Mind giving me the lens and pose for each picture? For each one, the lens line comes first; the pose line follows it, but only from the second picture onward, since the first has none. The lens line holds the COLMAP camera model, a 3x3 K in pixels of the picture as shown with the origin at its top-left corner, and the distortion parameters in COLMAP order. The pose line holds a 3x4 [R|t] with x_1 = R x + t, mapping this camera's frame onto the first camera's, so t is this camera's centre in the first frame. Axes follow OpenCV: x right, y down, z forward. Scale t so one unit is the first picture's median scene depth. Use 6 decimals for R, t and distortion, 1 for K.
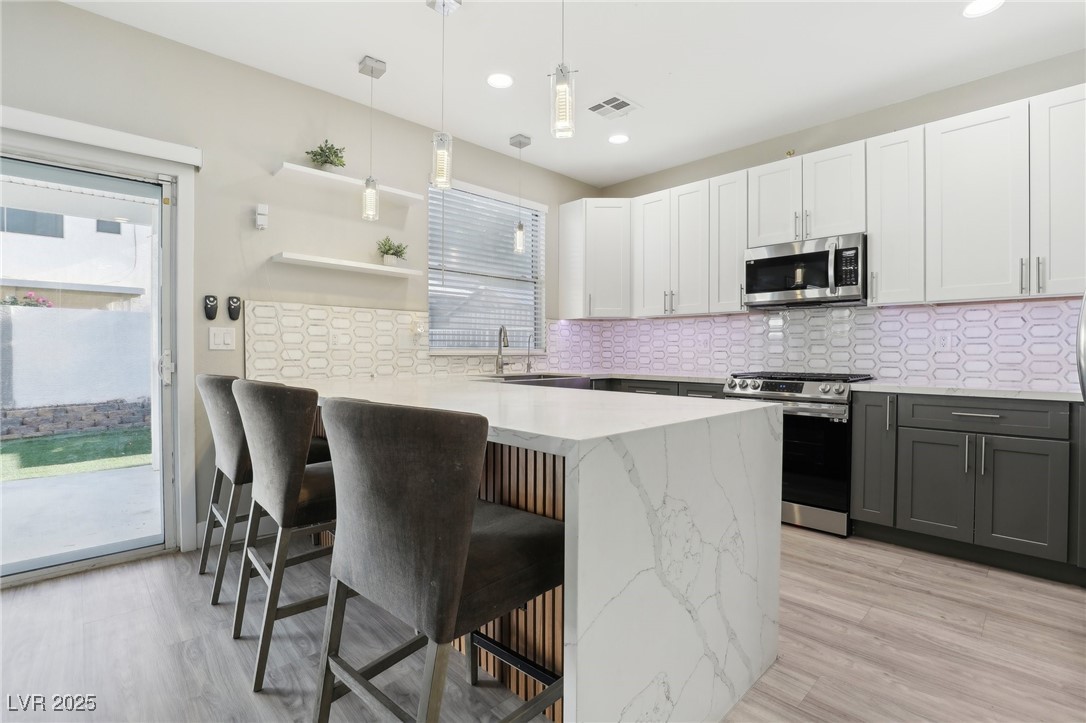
lens RADIAL K [[501.2, 0, 546.2], [0, 501.2, 354.9], [0, 0, 1]] dist [-0.032807, 0.001774]
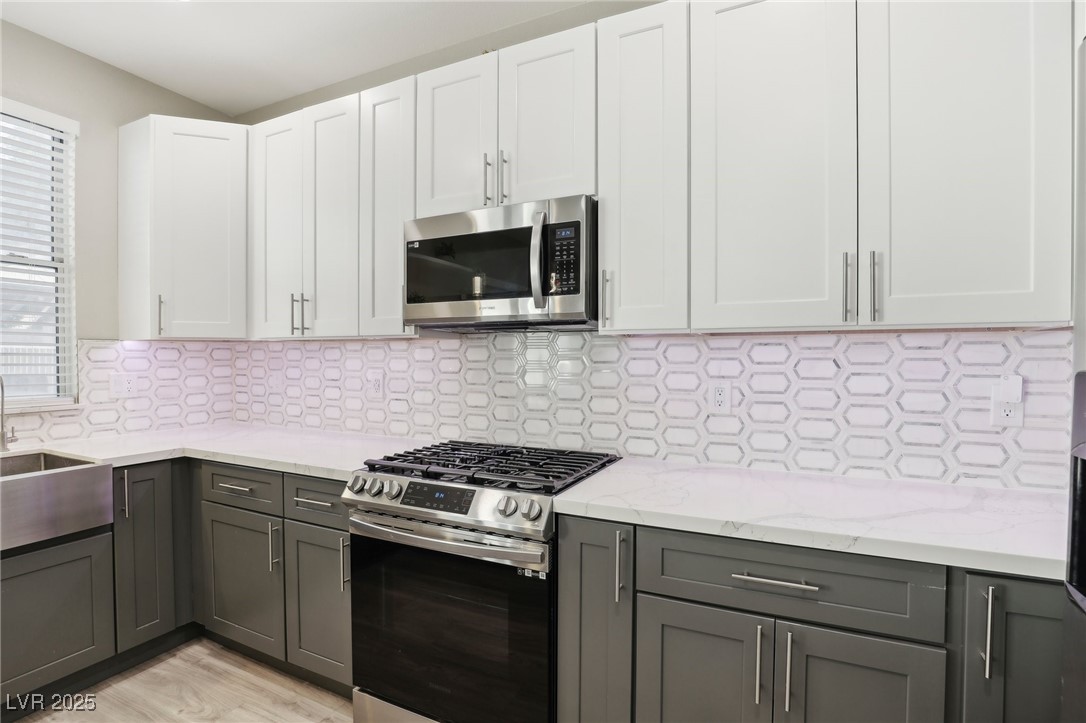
lens RADIAL K [[522.4, 0, 548.0], [0, 522.4, 366.4], [0, 0, 1]] dist [-0.042438, 0.008690]
pose [[0.938364, -0.007543, 0.345568, 0.396863], [0.003711, 0.999924, 0.011748, -0.069167], [-0.345630, -0.009742, 0.938320, 0.481022]]
